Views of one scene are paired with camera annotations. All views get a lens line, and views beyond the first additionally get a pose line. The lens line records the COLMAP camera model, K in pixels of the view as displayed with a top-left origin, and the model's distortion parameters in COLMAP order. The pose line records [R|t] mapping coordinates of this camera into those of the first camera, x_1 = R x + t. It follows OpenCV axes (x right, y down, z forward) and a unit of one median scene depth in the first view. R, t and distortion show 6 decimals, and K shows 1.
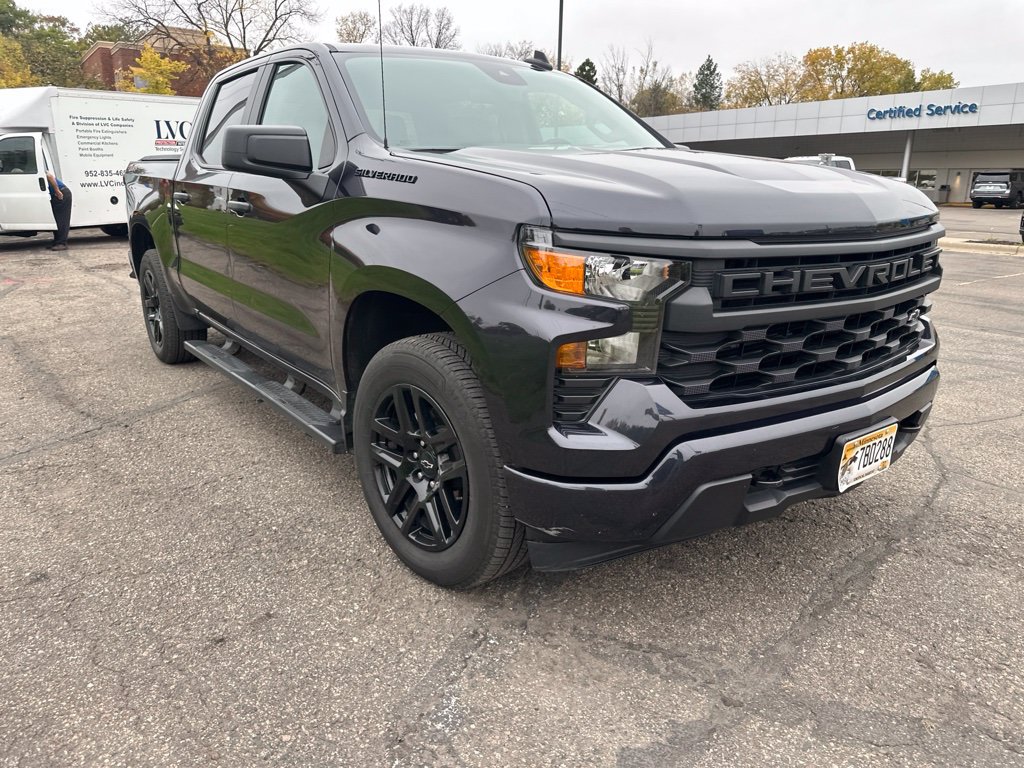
lens RADIAL K [[721.0, 0, 508.8], [0, 721.0, 384.6], [0, 0, 1]] dist [0.020578, -0.027545]
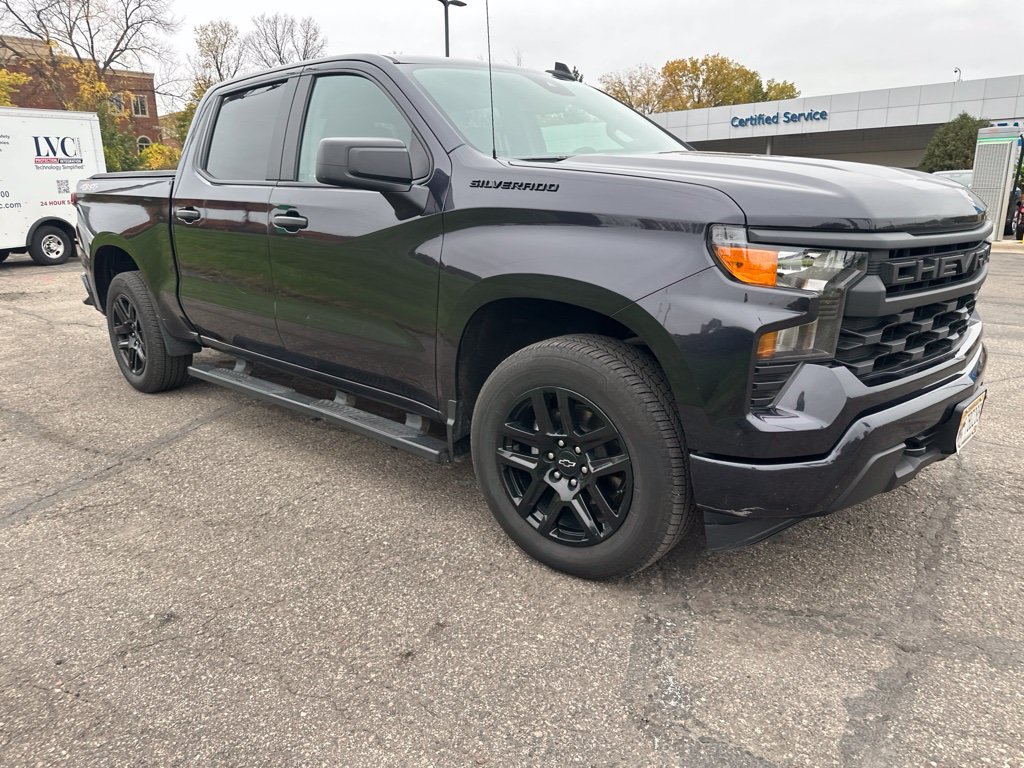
lens RADIAL K [[720.7, 0, 507.8], [0, 720.7, 389.3], [0, 0, 1]] dist [0.027941, -0.032998]
pose [[0.985707, -0.067664, 0.154284, -0.355033], [0.068896, 0.997620, -0.002644, 0.002050], [-0.153738, 0.013236, 0.988023, -0.007252]]
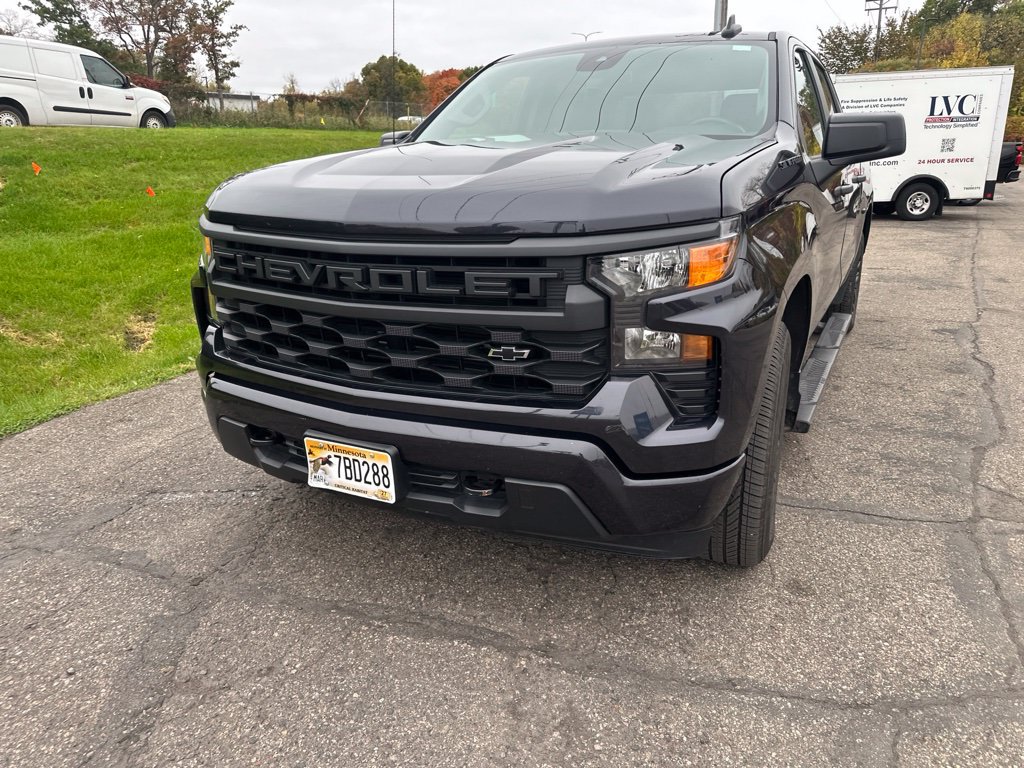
lens RADIAL K [[720.7, 0, 518.0], [0, 720.7, 379.2], [0, 0, 1]] dist [0.027941, -0.032998]
pose [[0.435056, 0.250790, -0.864772, 1.272216], [-0.231418, 0.959308, 0.161783, -0.200986], [0.870156, 0.129739, 0.475391, 0.671705]]
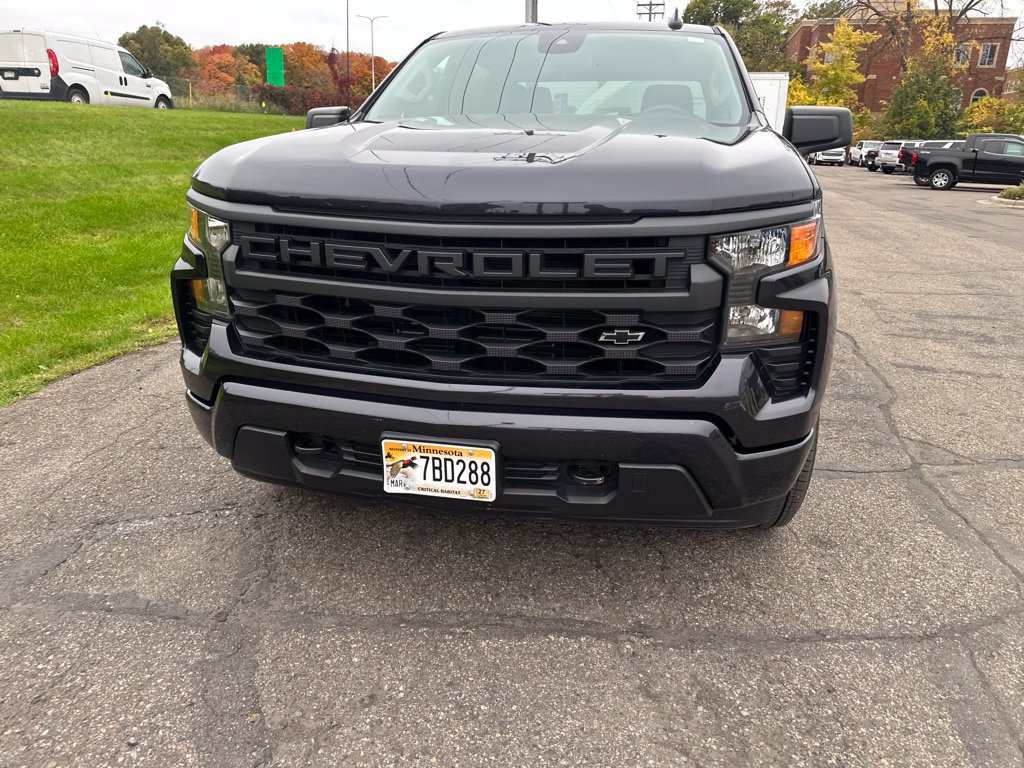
lens RADIAL K [[720.7, 0, 516.3], [0, 720.7, 380.1], [0, 0, 1]] dist [0.027941, -0.032998]
pose [[0.661210, 0.231189, -0.713690, 1.068903], [-0.212137, 0.970124, 0.117719, -0.120163], [0.719583, 0.073563, 0.690499, 0.419597]]
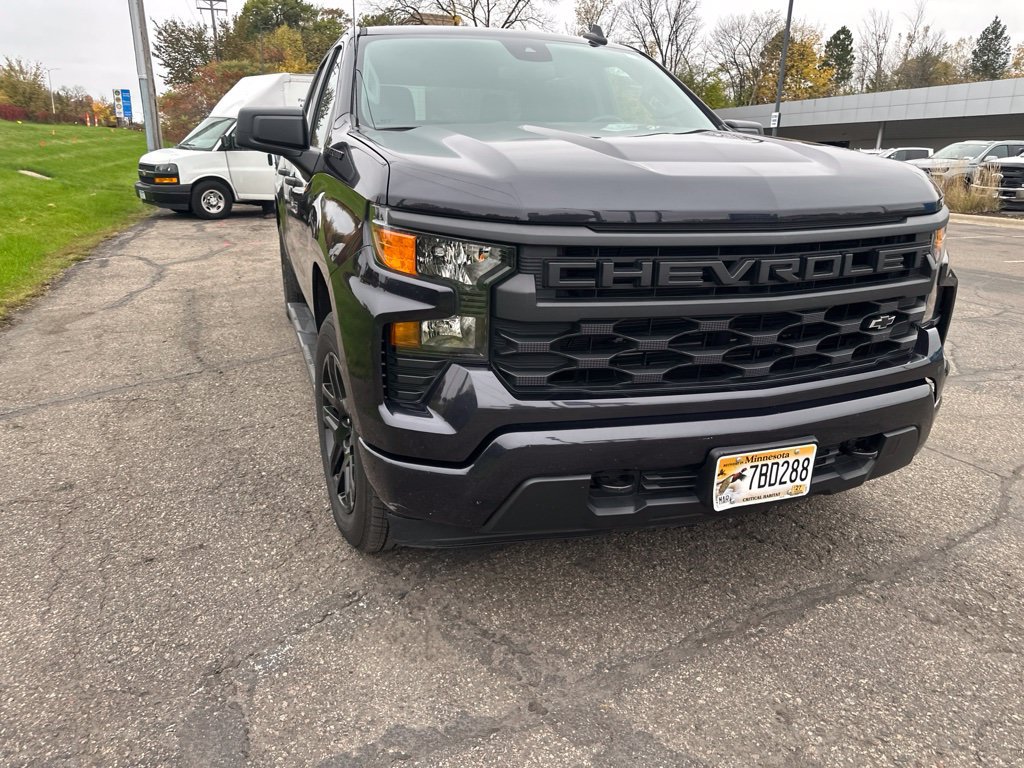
lens RADIAL K [[721.0, 0, 510.7], [0, 721.0, 378.2], [0, 0, 1]] dist [0.020578, -0.027545]
pose [[0.953961, 0.093874, -0.284862, 0.406033], [-0.088226, 0.995566, 0.032625, -0.020071], [0.286662, -0.005991, 0.958013, 0.058297]]
